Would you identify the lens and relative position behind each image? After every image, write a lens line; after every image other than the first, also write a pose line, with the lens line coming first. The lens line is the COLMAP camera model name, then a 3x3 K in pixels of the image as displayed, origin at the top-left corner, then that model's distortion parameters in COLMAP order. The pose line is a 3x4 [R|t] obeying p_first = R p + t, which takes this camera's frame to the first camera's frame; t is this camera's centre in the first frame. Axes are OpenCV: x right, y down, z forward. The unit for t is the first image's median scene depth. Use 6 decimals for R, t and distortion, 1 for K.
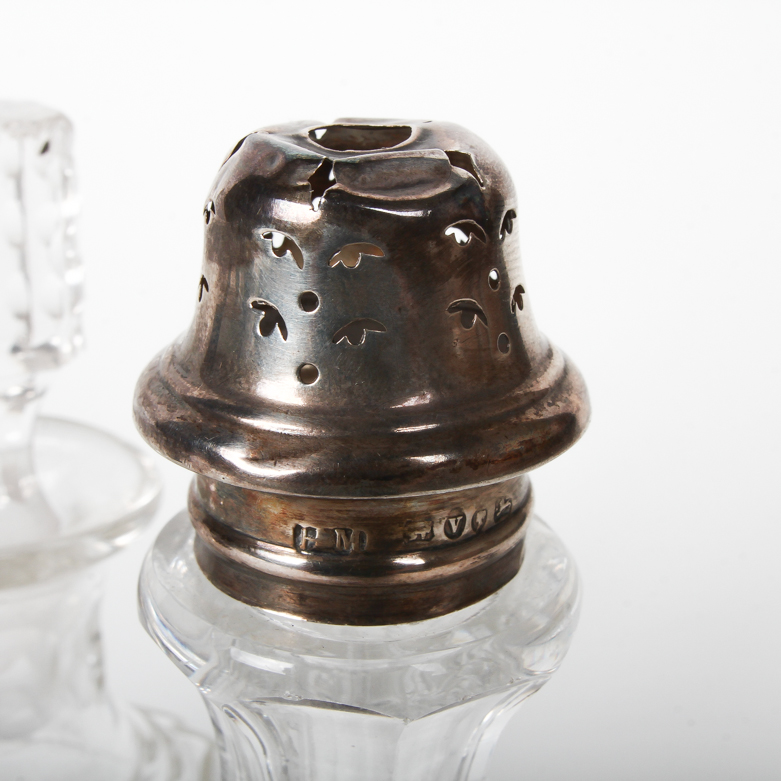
lens RADIAL K [[1496.2, 0, 390.2], [0, 1496.2, 389.1], [0, 0, 1]] dist [0.009198, 0.000000]
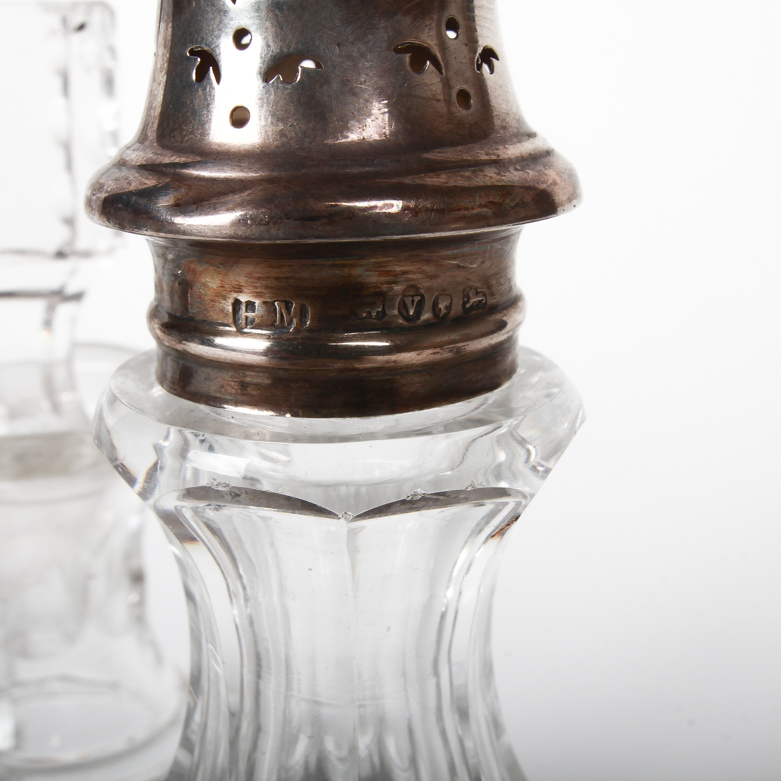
lens RADIAL K [[1496.2, 0, 390.3], [0, 1496.2, 391.3], [0, 0, 1]] dist [0.009198, 0.000000]
pose [[0.986485, 0.010300, -0.163526, 0.179189], [-0.030377, 0.992217, -0.120757, 0.251835], [0.161010, 0.124092, 0.979120, 0.125969]]
